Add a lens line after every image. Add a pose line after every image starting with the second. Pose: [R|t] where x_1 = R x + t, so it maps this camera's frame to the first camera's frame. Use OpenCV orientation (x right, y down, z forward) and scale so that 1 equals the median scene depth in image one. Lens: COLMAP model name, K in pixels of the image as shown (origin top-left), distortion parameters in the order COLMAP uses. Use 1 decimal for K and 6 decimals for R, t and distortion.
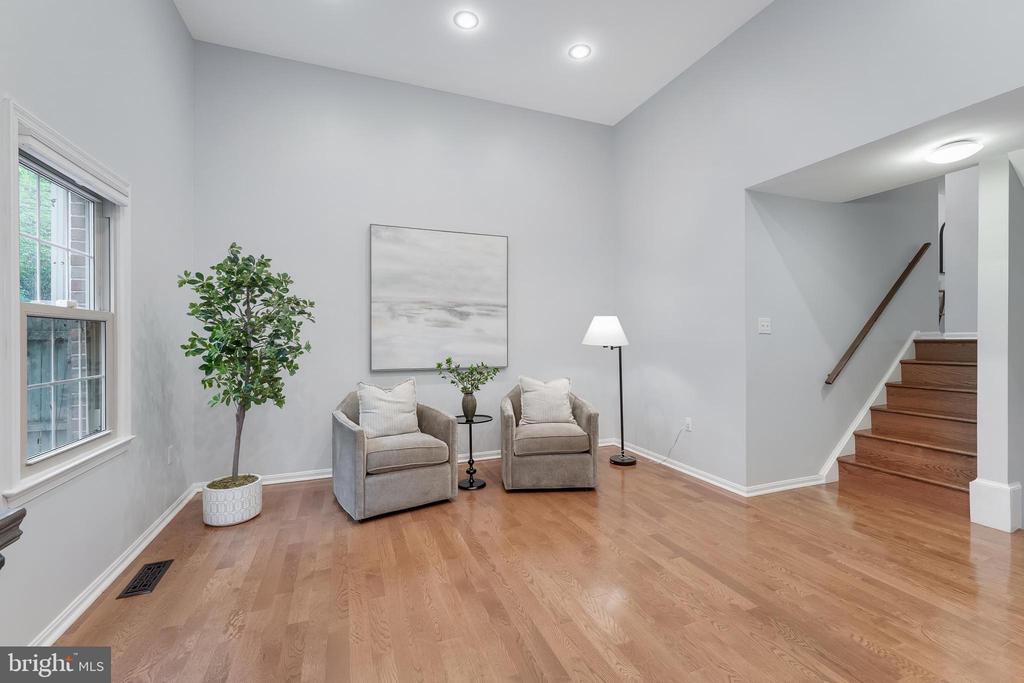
lens RADIAL K [[443.5, 0, 516.6], [0, 443.5, 333.7], [0, 0, 1]] dist [0.007489, 0.000339]
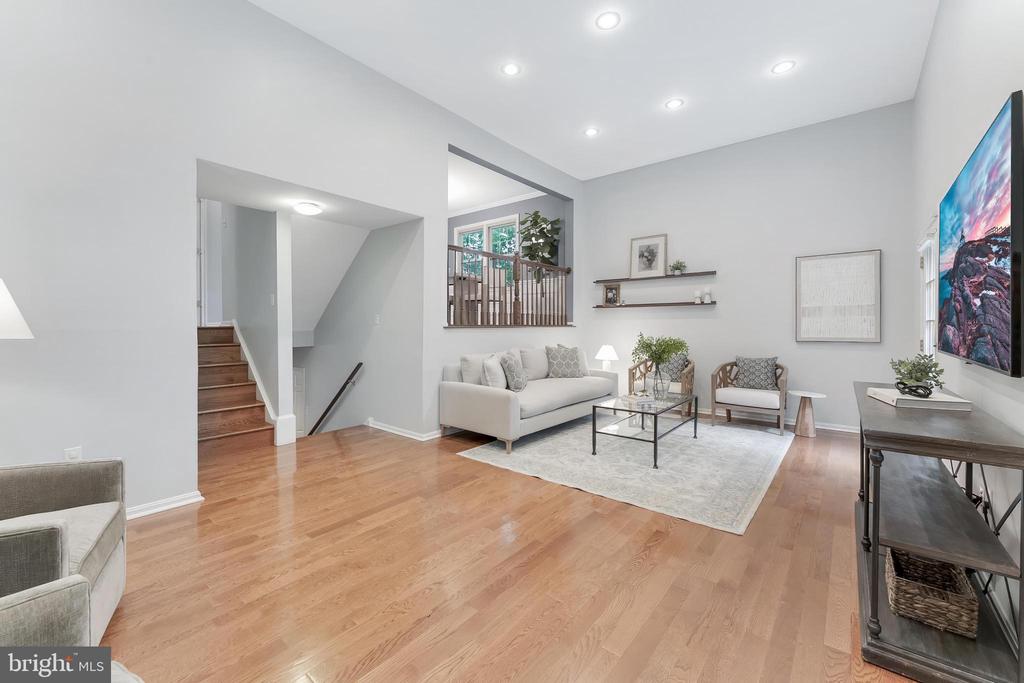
lens RADIAL K [[413.7, 0, 513.9], [0, 413.7, 331.2], [0, 0, 1]] dist [-0.000068, -0.001009]
pose [[-0.485232, -0.008798, 0.874341, -0.578235], [-0.004836, 0.999961, 0.007378, 0.011803], [-0.874372, -0.000648, -0.485256, 0.921445]]
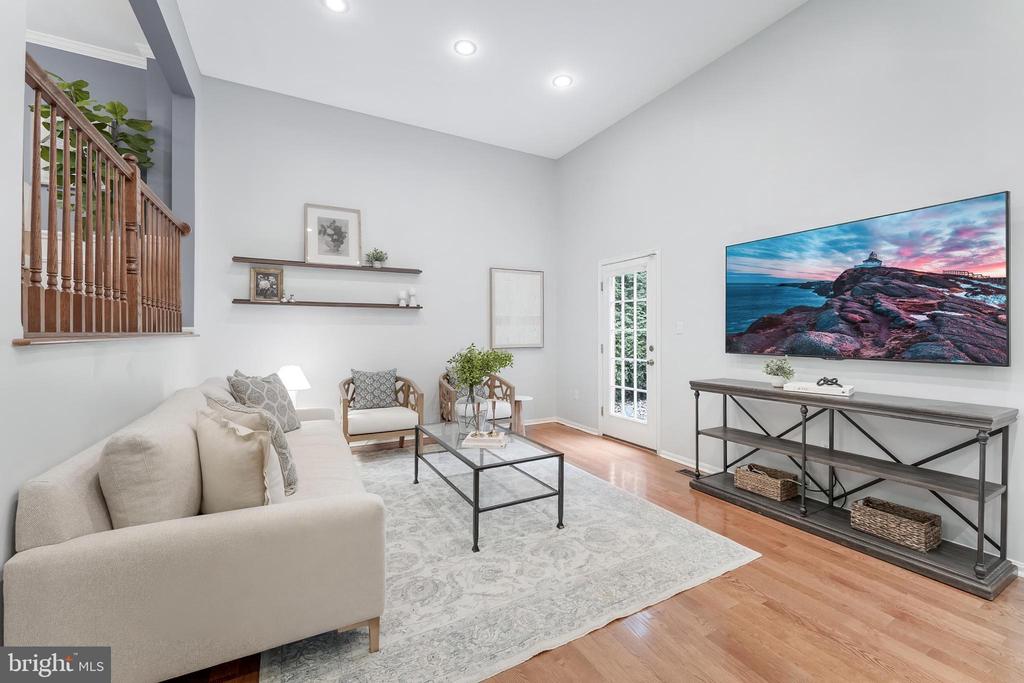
lens RADIAL K [[413.7, 0, 511.0], [0, 413.7, 334.1], [0, 0, 1]] dist [-0.000068, -0.001009]
pose [[-0.993218, 0.002149, -0.116249, 0.419048], [0.002553, 0.999991, -0.003324, 0.004967], [0.116241, -0.003598, -0.993215, 0.852793]]
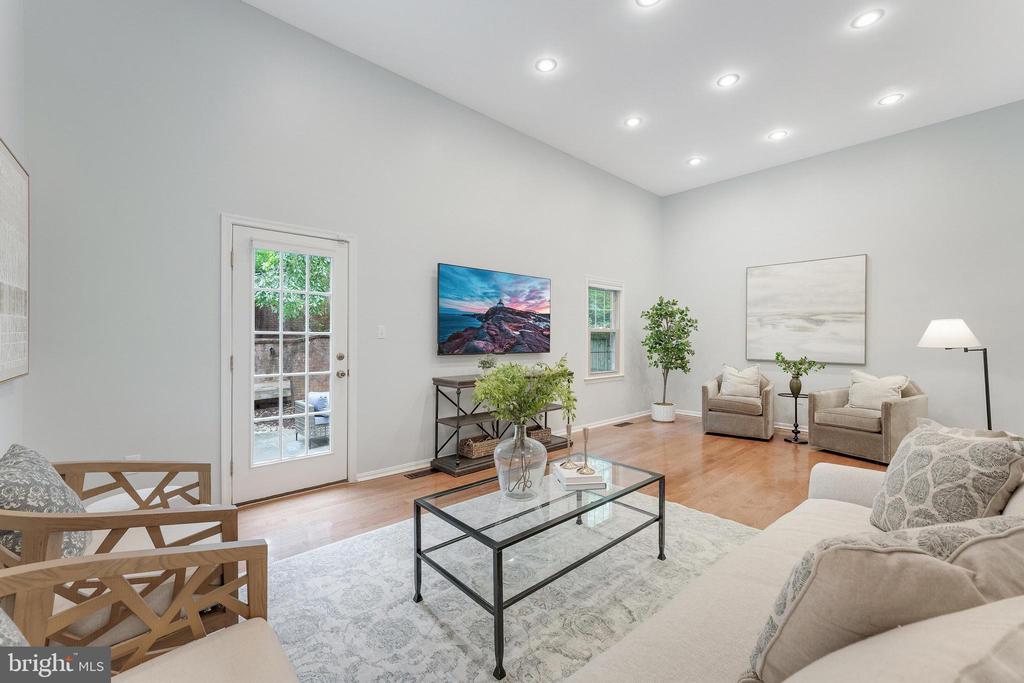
lens RADIAL K [[413.7, 0, 512.5], [0, 413.7, 341.1], [0, 0, 1]] dist [-0.000068, -0.001009]
pose [[0.331798, 0.007004, -0.943324, 0.973170], [0.002250, 0.999964, 0.008216, 0.003168], [0.943348, -0.004849, 0.331770, -0.357785]]
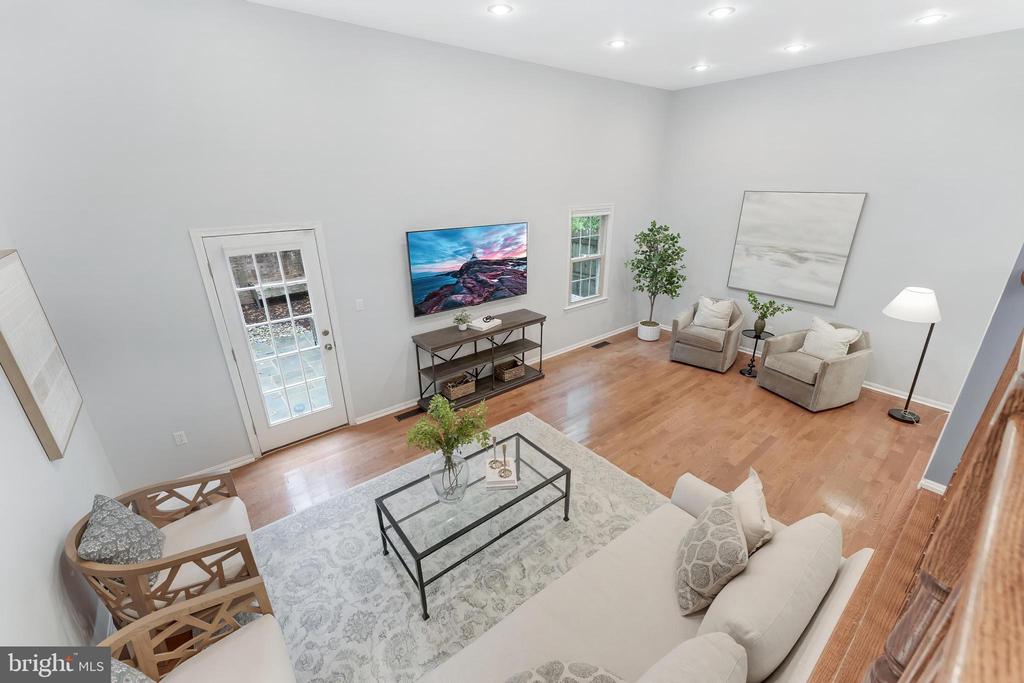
lens RADIAL K [[413.7, 0, 512.8], [0, 413.7, 341.5], [0, 0, 1]] dist [-0.000068, -0.001009]
pose [[0.273499, 0.350398, -0.895779, 1.080902], [0.014316, 0.929701, 0.368038, -0.365326], [0.961766, -0.113482, 0.249256, -0.198558]]
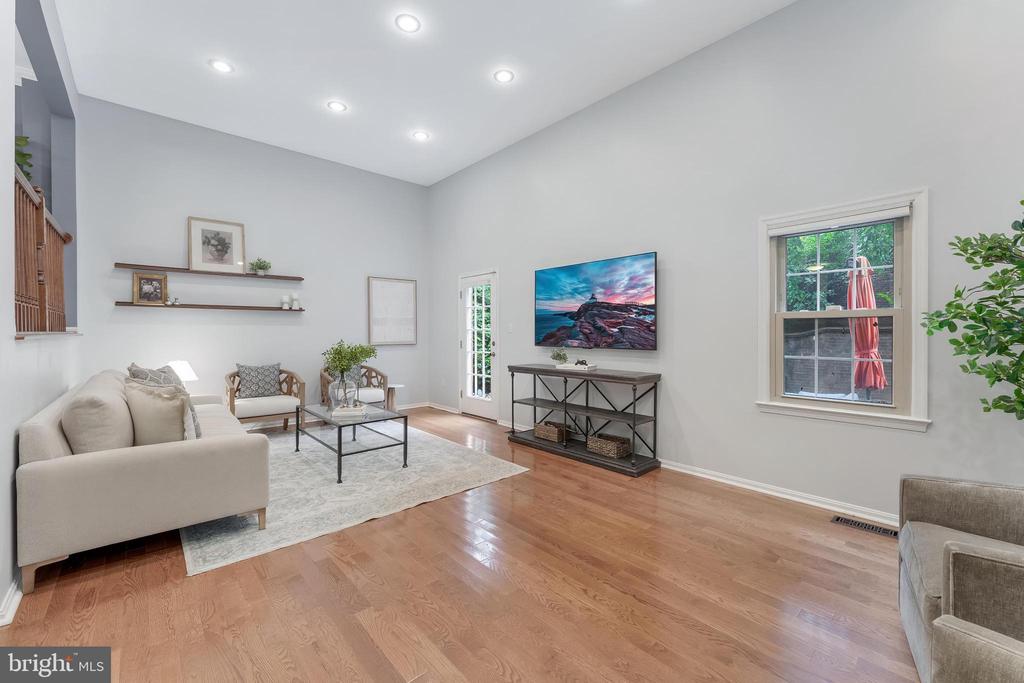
lens RADIAL K [[413.7, 0, 513.5], [0, 413.7, 337.4], [0, 0, 1]] dist [-0.000068, -0.001009]
pose [[-0.938273, 0.007657, -0.345812, 0.340676], [0.005567, 0.999960, 0.007037, 0.009639], [0.345852, 0.004678, -0.938277, 1.267806]]
